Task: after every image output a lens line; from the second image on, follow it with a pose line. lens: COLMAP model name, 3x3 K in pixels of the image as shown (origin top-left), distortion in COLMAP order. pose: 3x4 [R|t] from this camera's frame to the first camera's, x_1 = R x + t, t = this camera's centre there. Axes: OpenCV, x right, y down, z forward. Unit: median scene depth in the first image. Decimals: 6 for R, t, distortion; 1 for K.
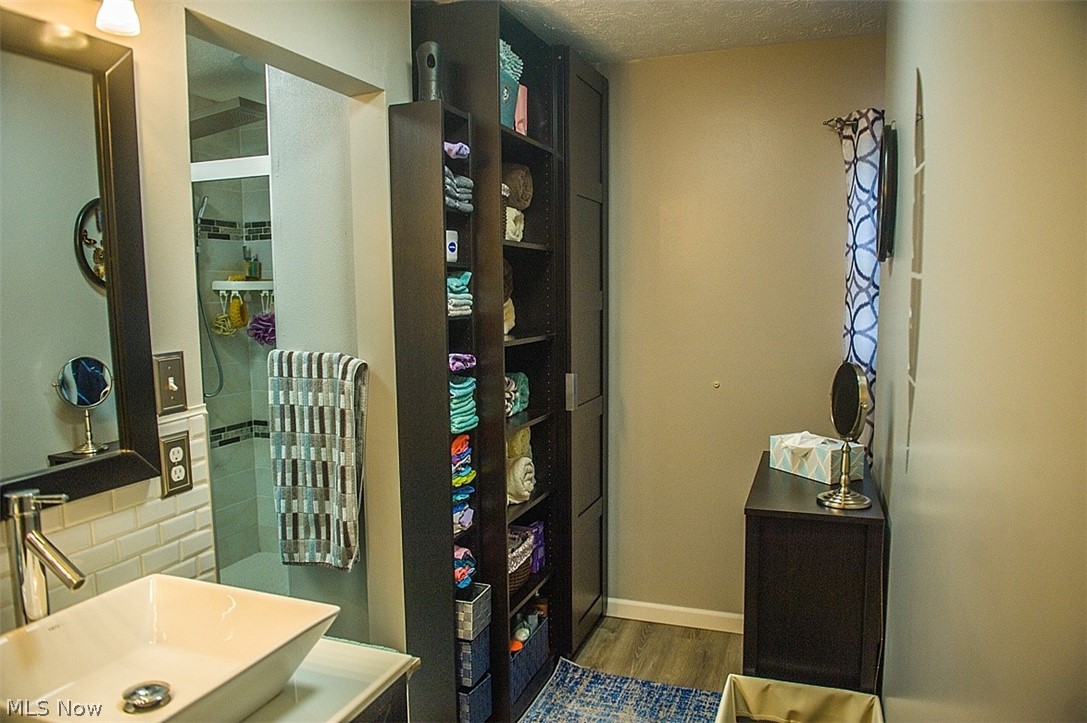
lens RADIAL K [[753.6, 0, 550.1], [0, 753.6, 363.7], [0, 0, 1]] dist [-0.041219, -0.006071]
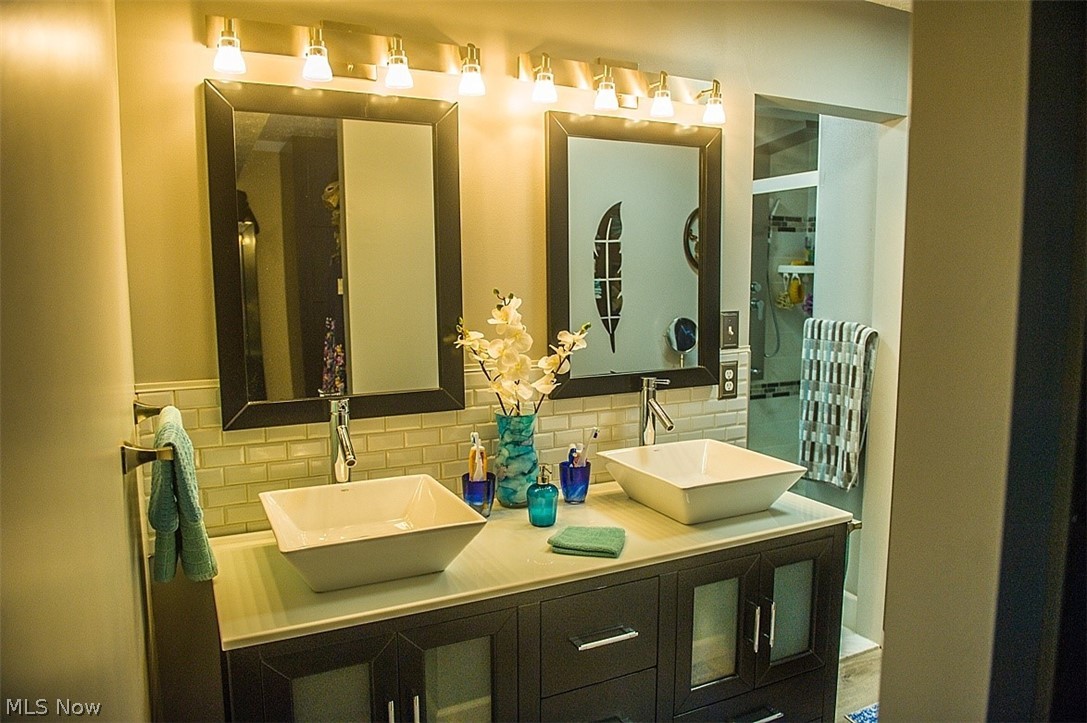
lens RADIAL K [[753.6, 0, 544.4], [0, 753.6, 365.1], [0, 0, 1]] dist [-0.041219, -0.006071]
pose [[0.733836, 0.089924, -0.673349, 0.199400], [-0.073409, 0.995893, 0.052996, 0.029634], [0.675349, 0.010540, 0.737423, -0.314534]]
